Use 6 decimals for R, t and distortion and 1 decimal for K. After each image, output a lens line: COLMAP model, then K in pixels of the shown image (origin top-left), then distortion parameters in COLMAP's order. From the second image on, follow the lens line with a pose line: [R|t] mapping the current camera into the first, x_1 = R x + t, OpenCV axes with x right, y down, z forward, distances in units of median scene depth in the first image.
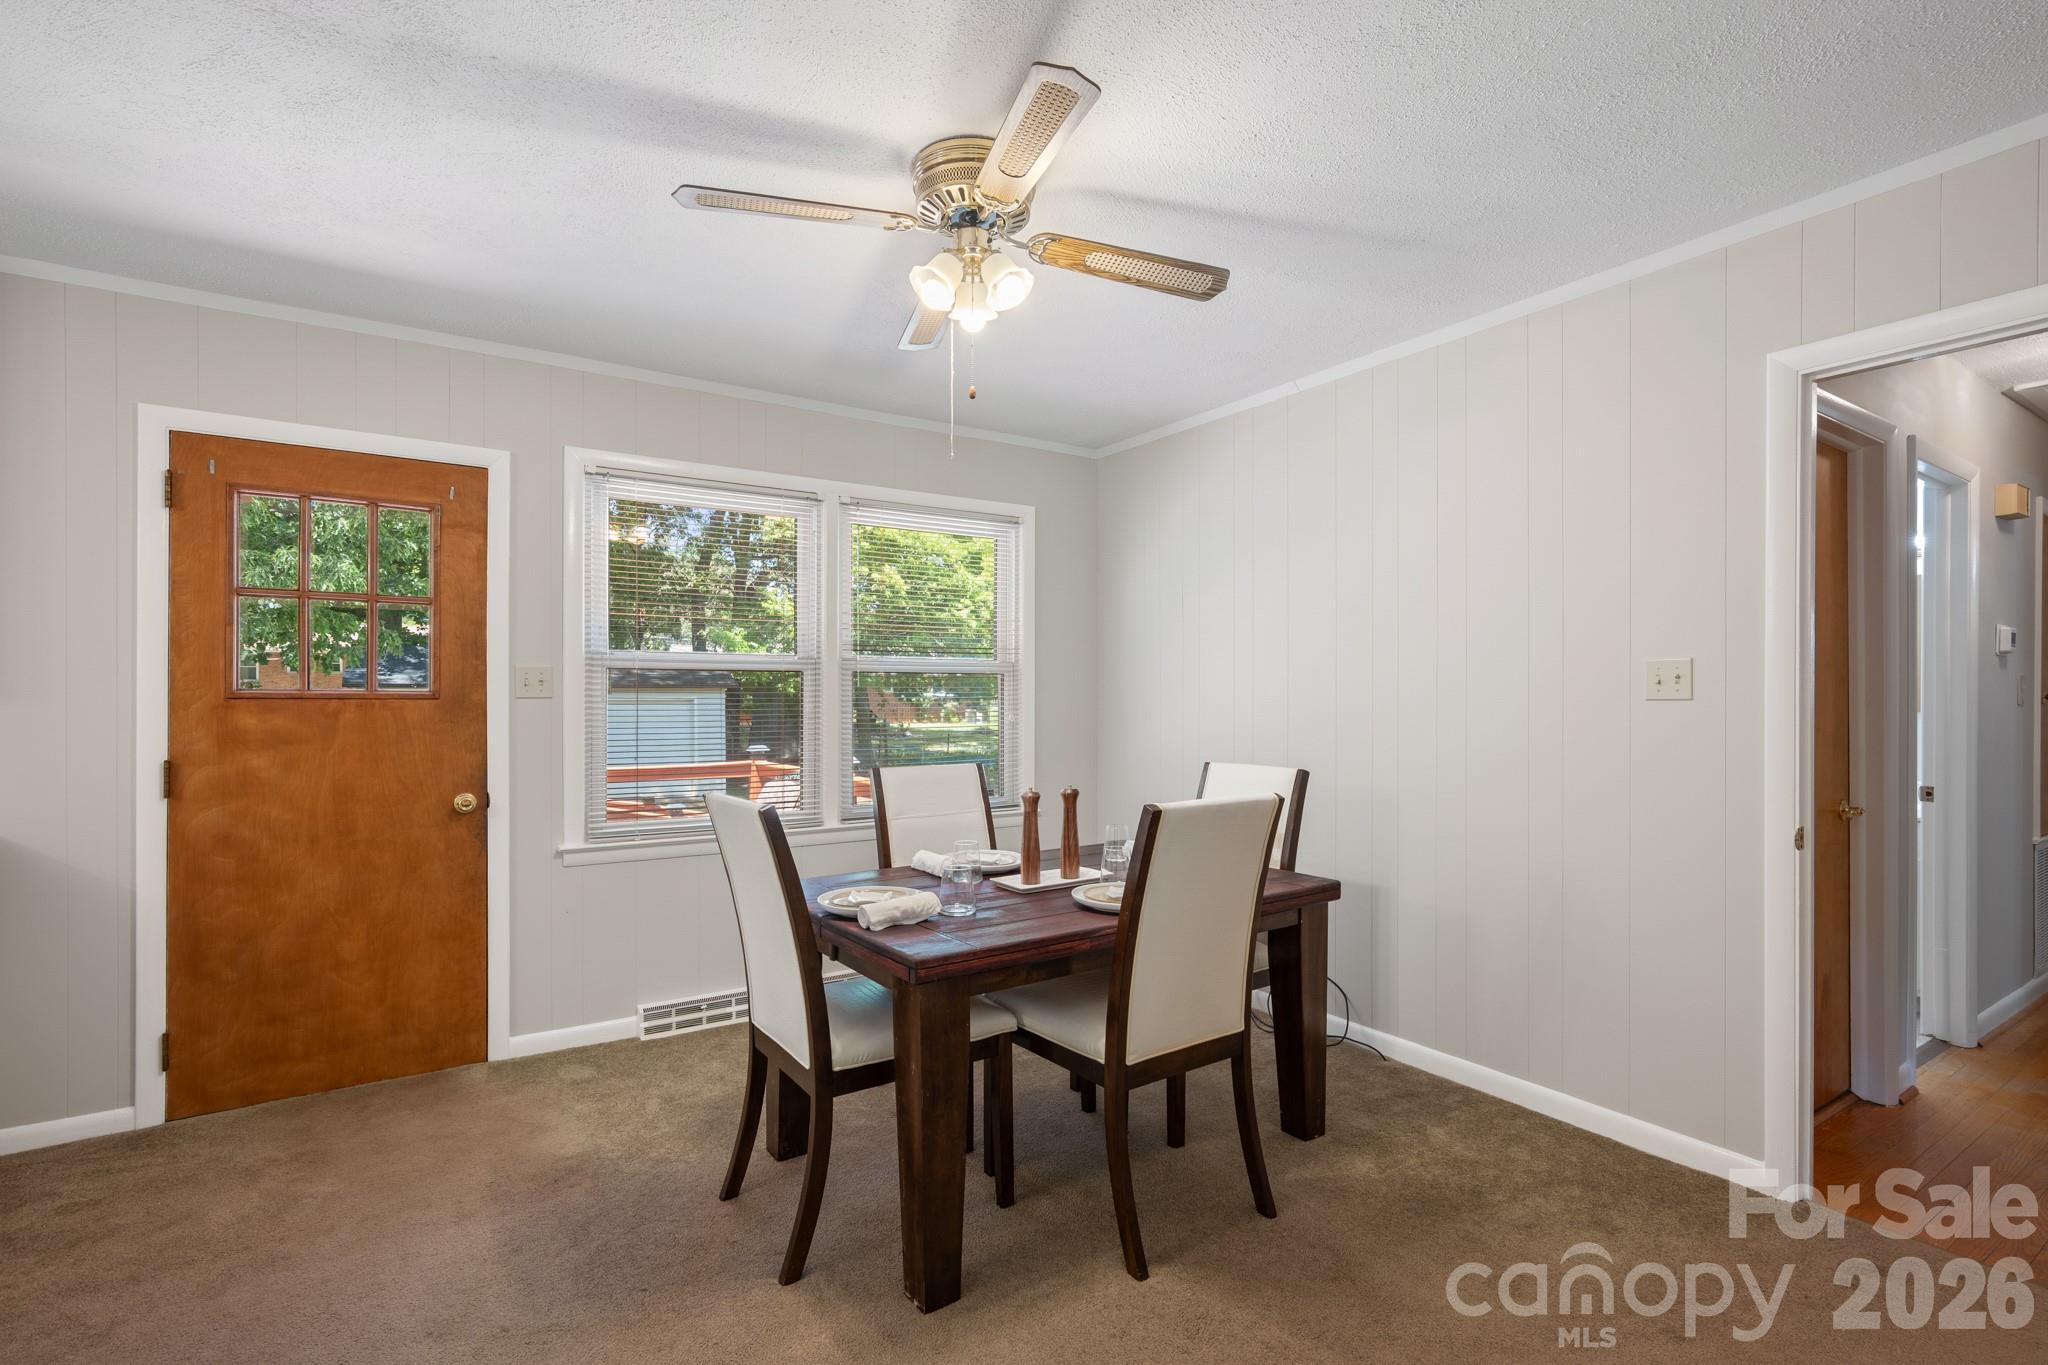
lens RADIAL K [[957.7, 0, 1029.9], [0, 957.7, 695.8], [0, 0, 1]] dist [-0.002168, 0.002332]
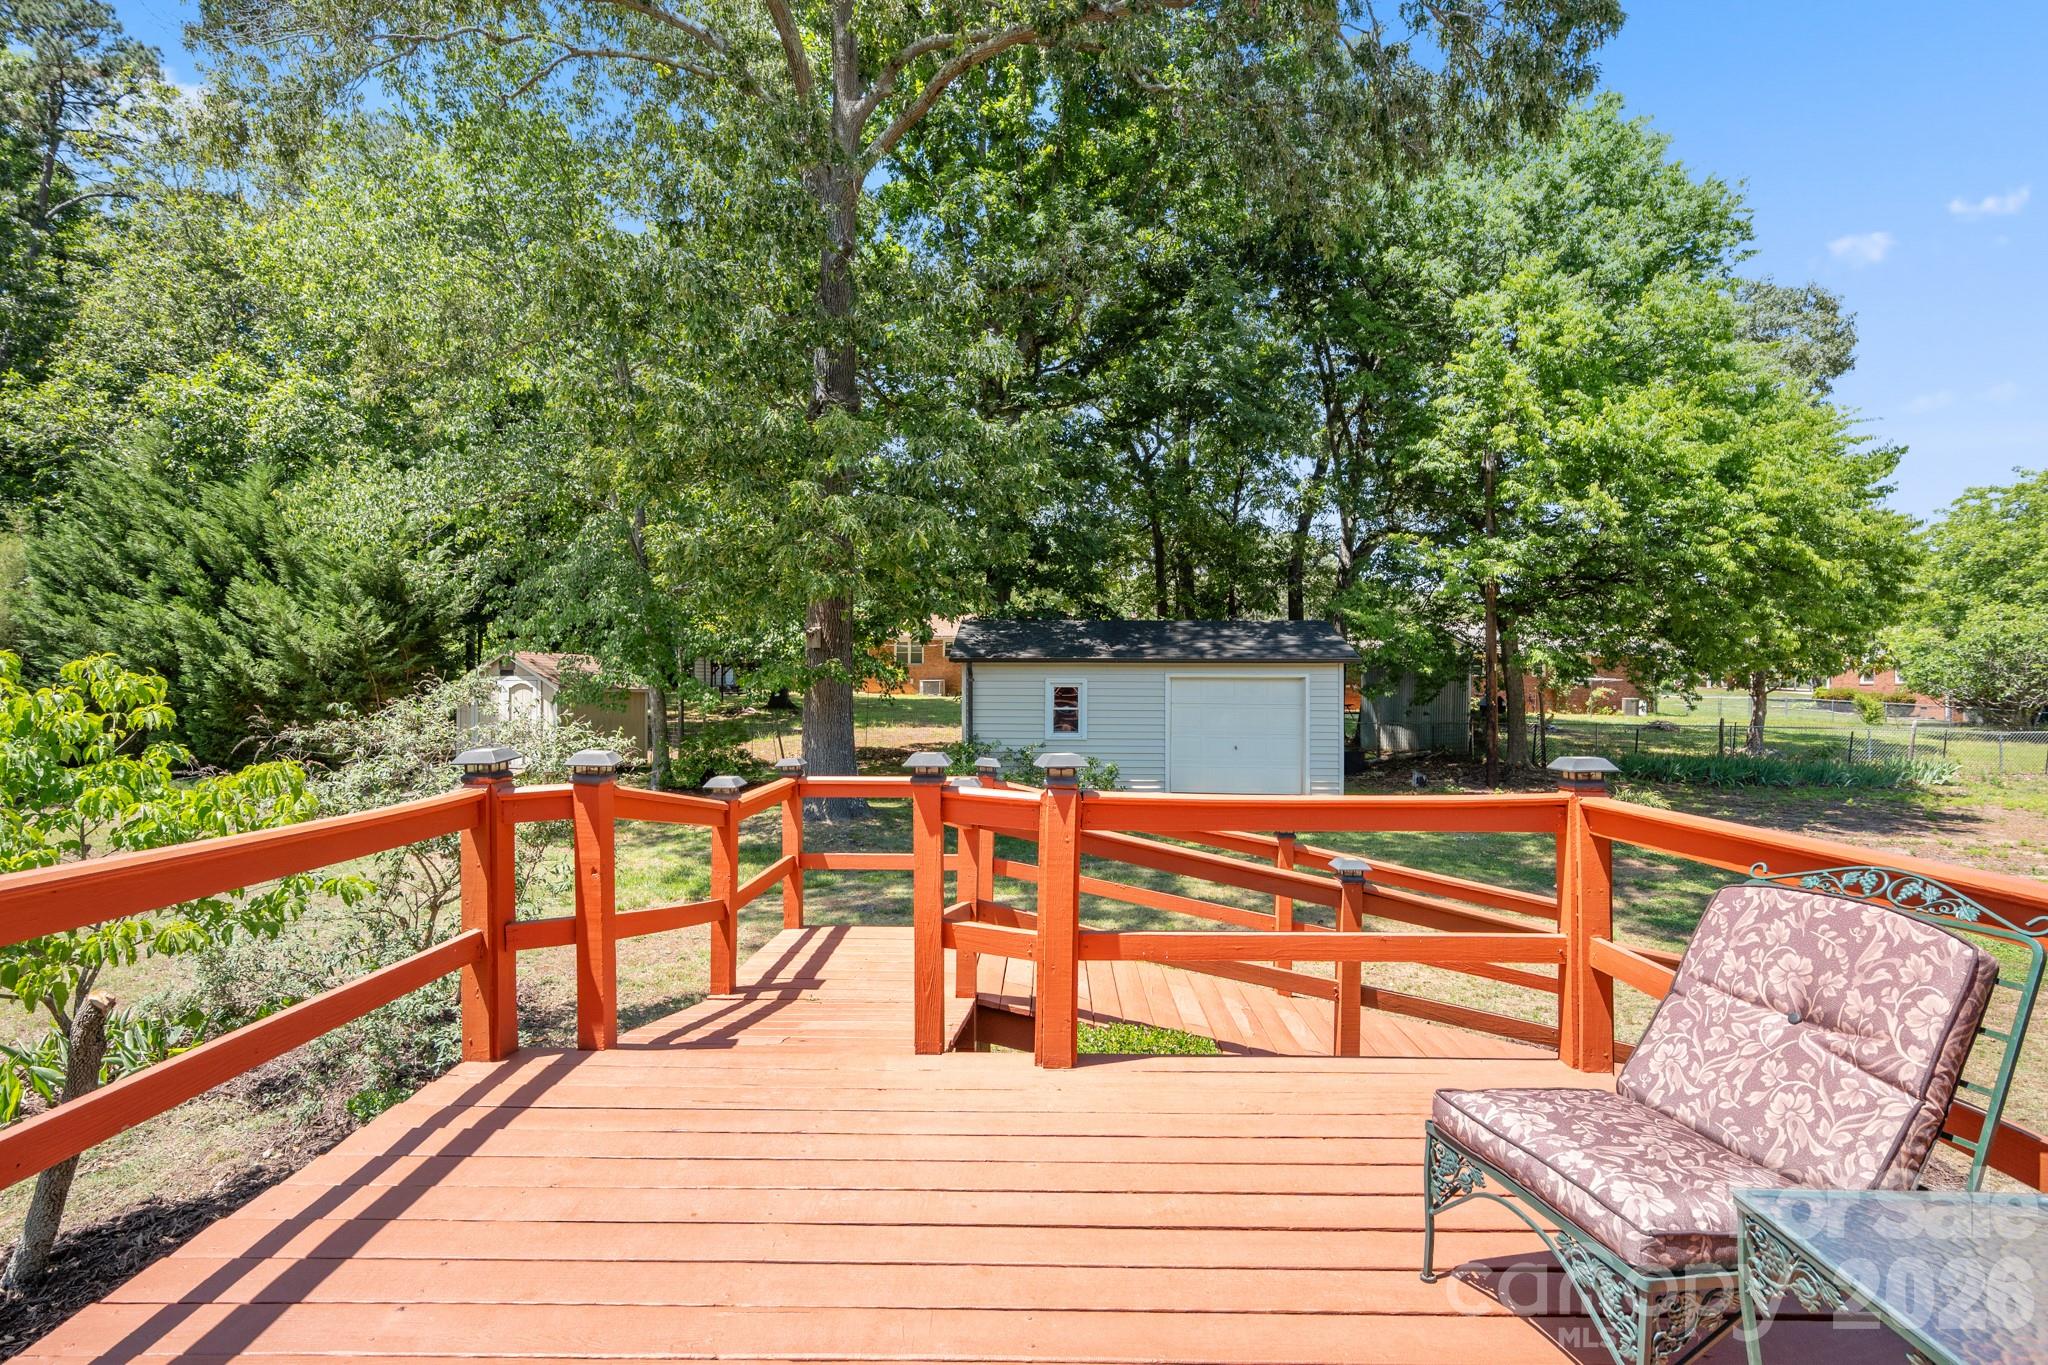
lens RADIAL K [[957.7, 0, 1026.2], [0, 957.7, 687.6], [0, 0, 1]] dist [-0.002168, 0.002332]
pose [[0.830268, 0.006740, -0.557324, -0.650960], [-0.004073, 0.999974, 0.006026, 0.047836], [0.557350, -0.002733, 0.830273, 1.296927]]
